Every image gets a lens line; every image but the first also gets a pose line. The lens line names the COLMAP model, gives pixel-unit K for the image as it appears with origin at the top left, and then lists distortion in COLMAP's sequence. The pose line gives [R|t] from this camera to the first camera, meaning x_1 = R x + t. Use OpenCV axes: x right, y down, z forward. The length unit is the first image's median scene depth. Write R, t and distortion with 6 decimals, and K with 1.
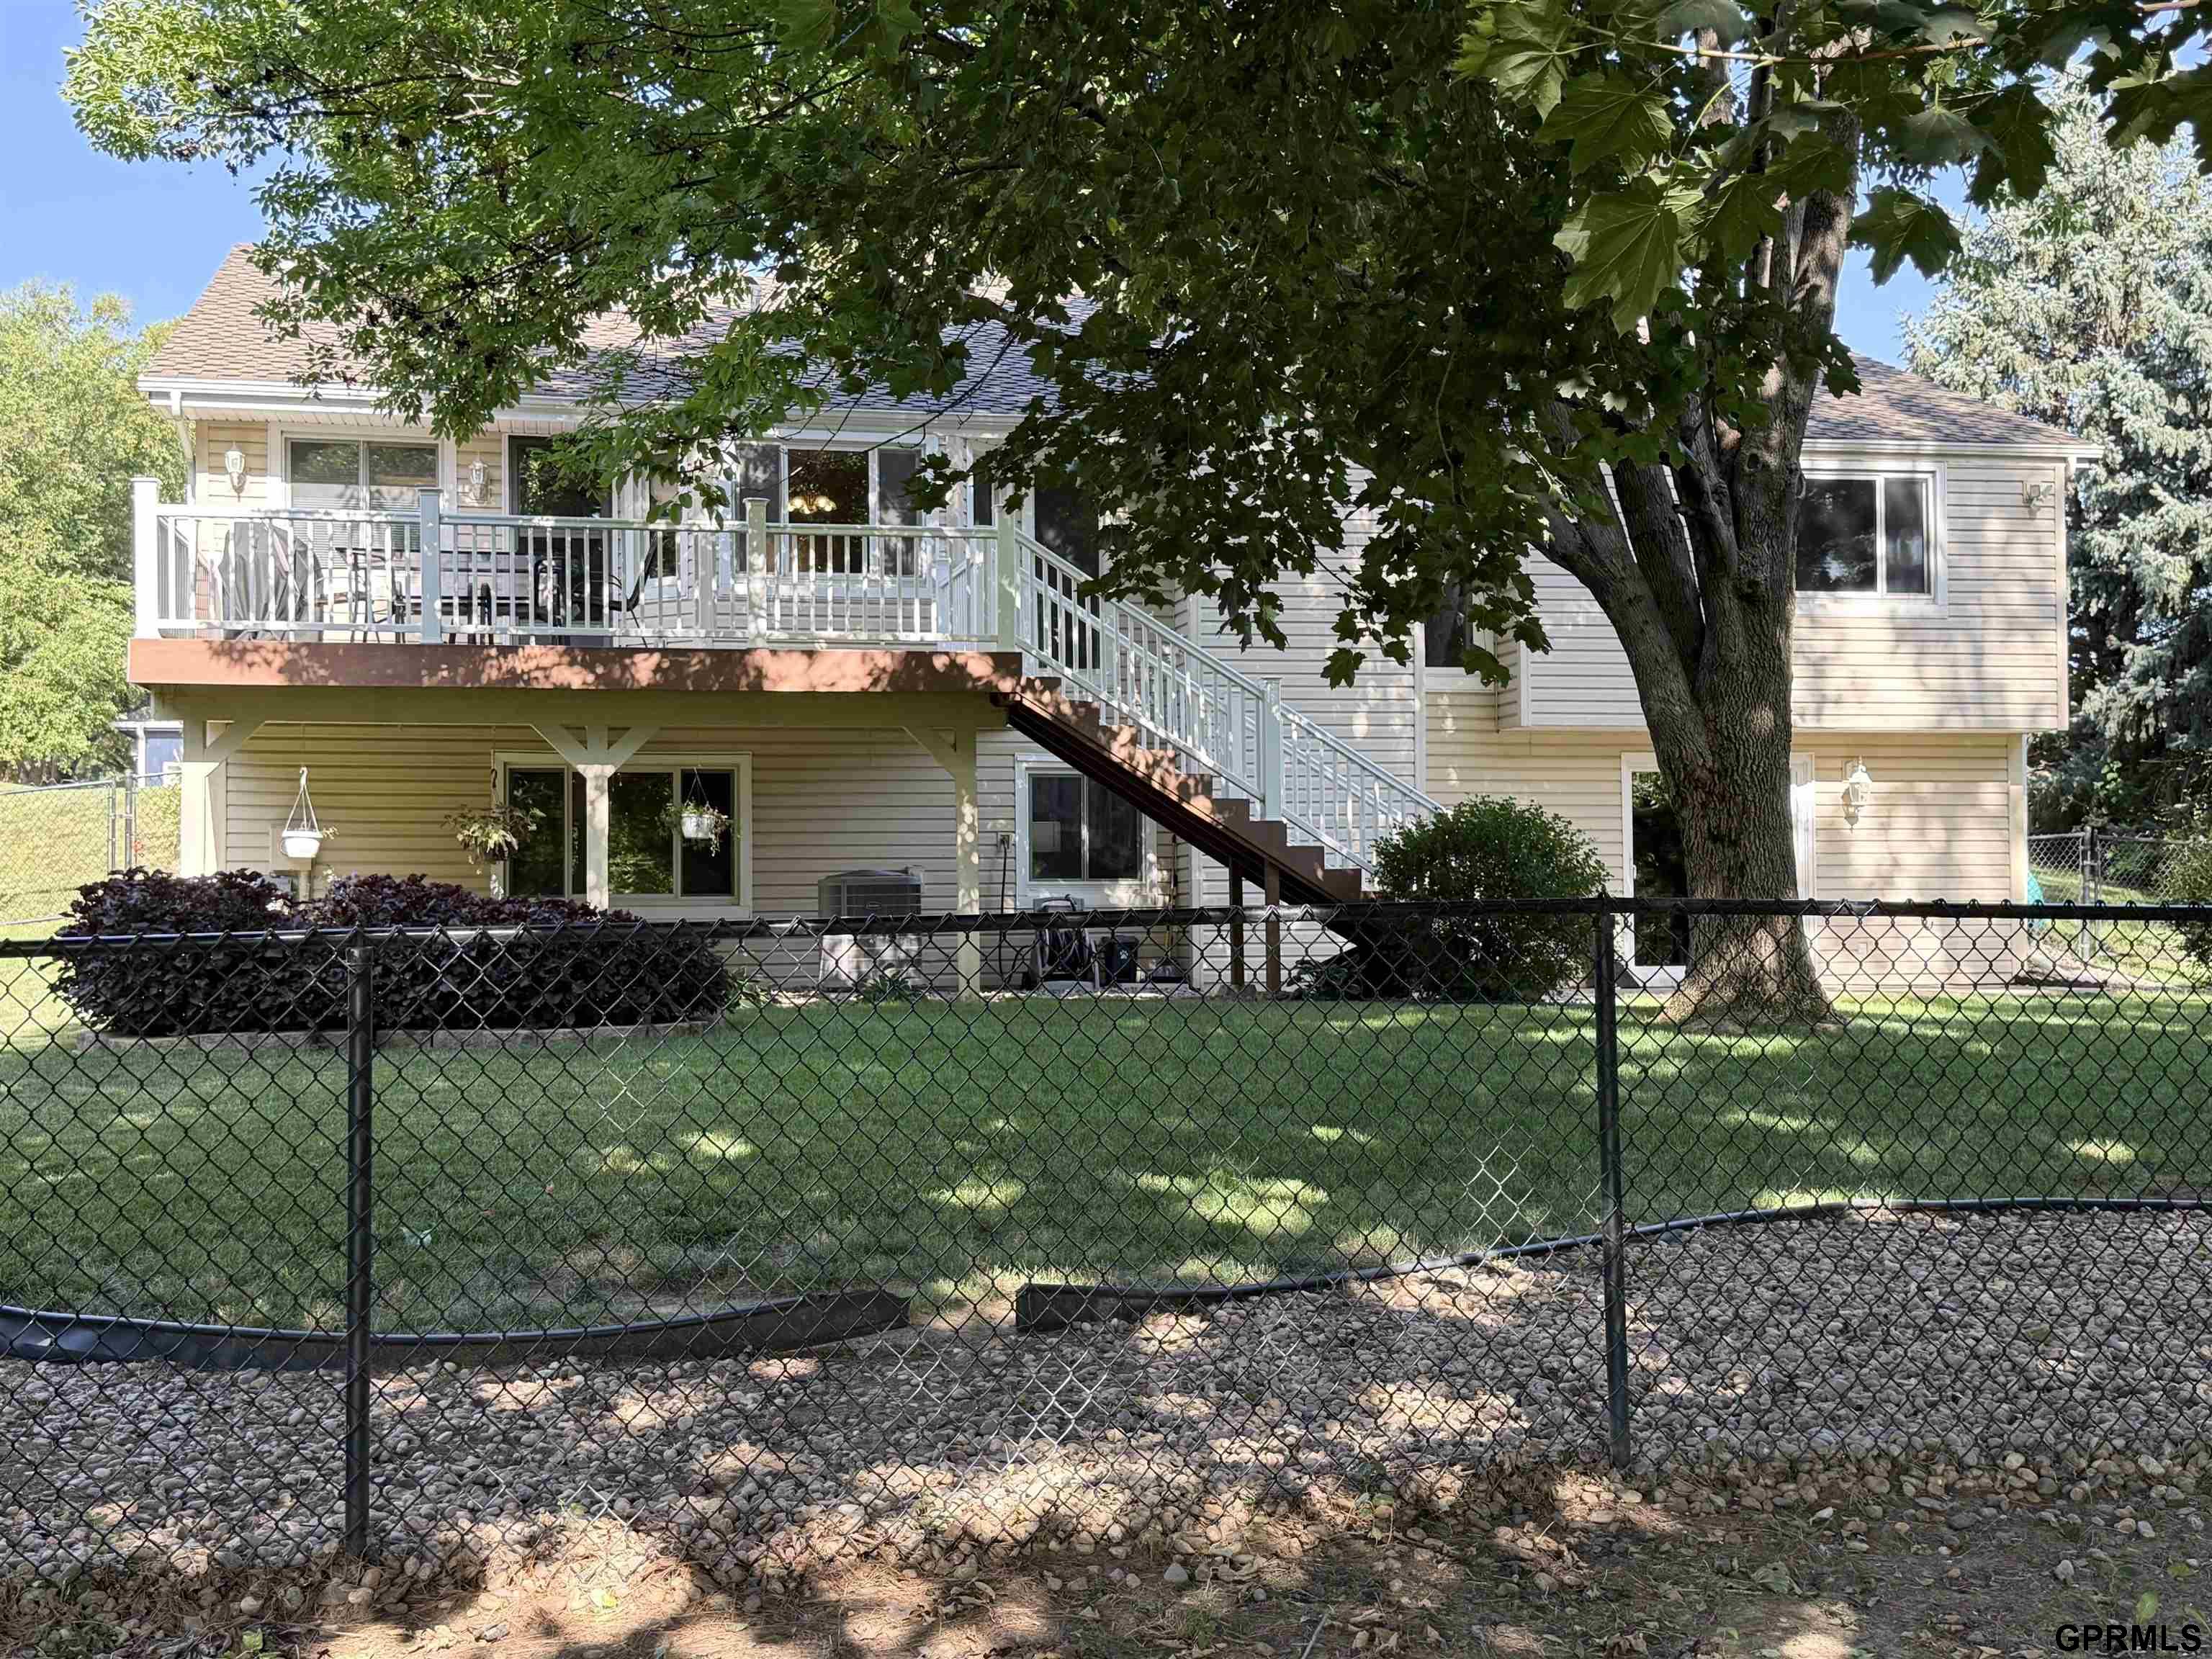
lens RADIAL K [[2404.4, 0, 1106.0], [0, 2404.4, 829.5], [0, 0, 1]] dist [0.078891, 0.001227]
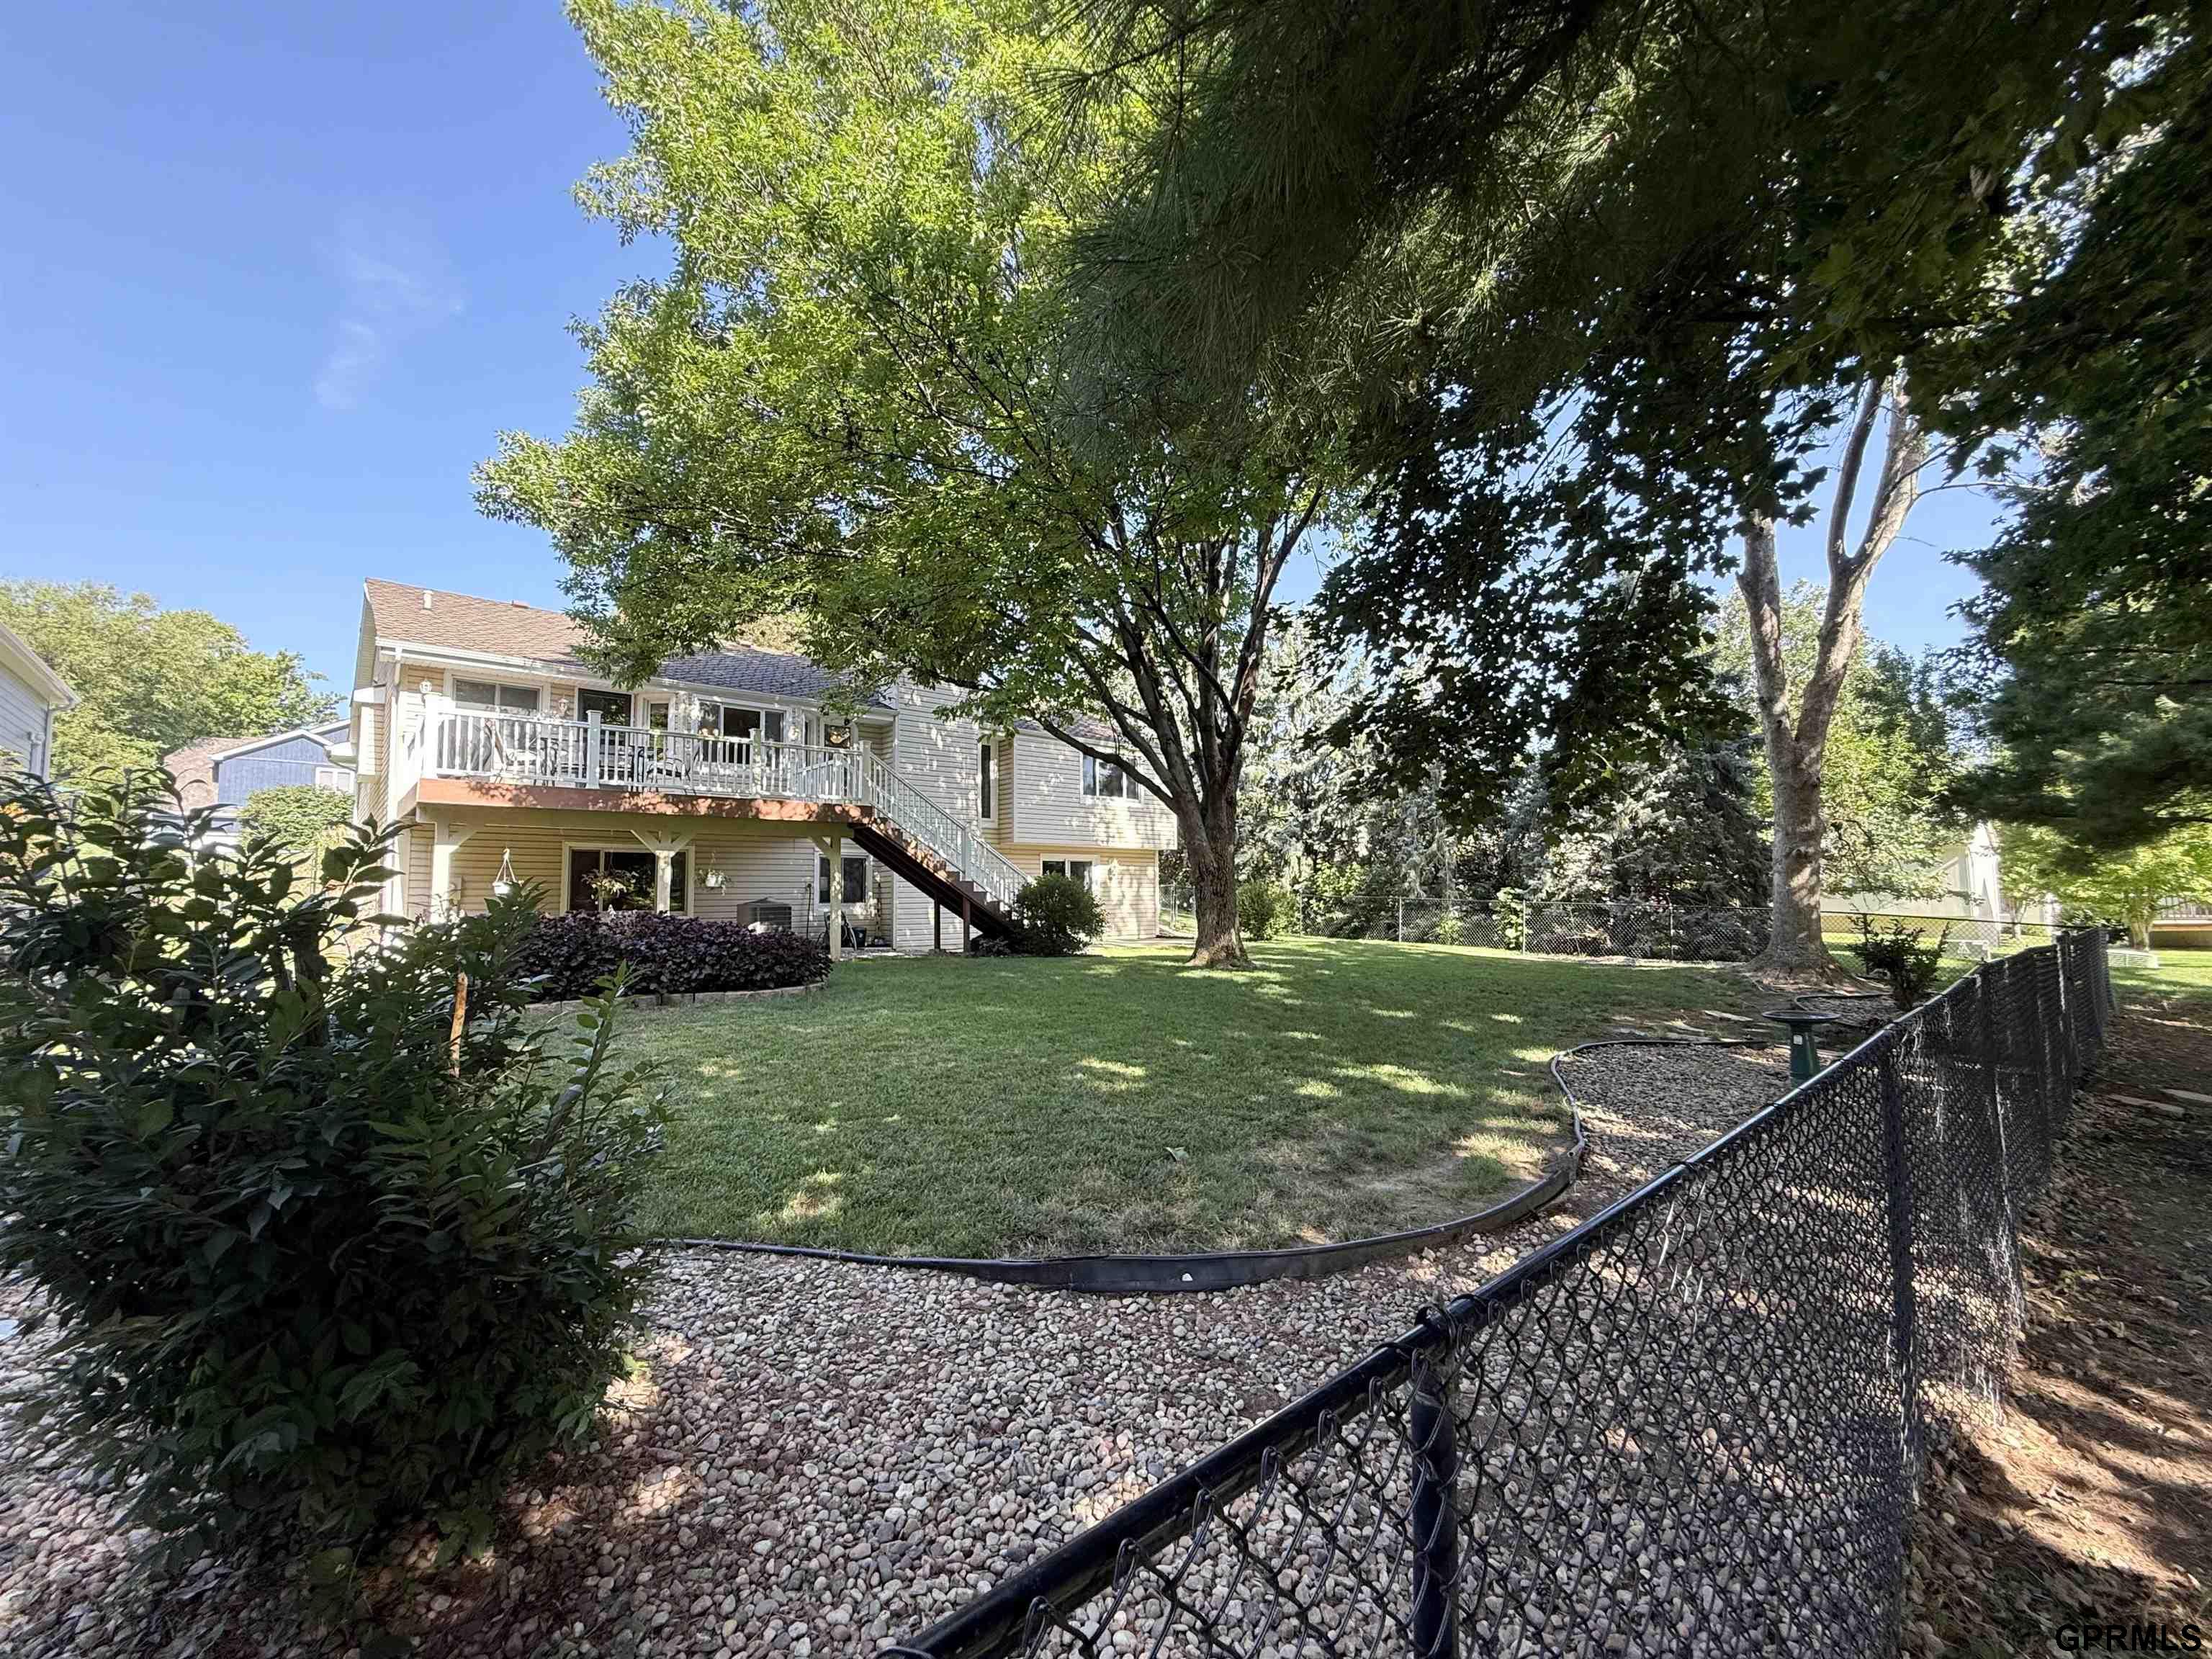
lens RADIAL K [[882.3, 0, 1101.9], [0, 882.3, 826.3], [0, 0, 1]] dist [0.000203, 0.000145]
pose [[0.891813, 0.038230, 0.450786, -0.216721], [-0.013844, 0.998263, -0.057274, -0.010076], [-0.452192, 0.044837, 0.890793, 0.157909]]
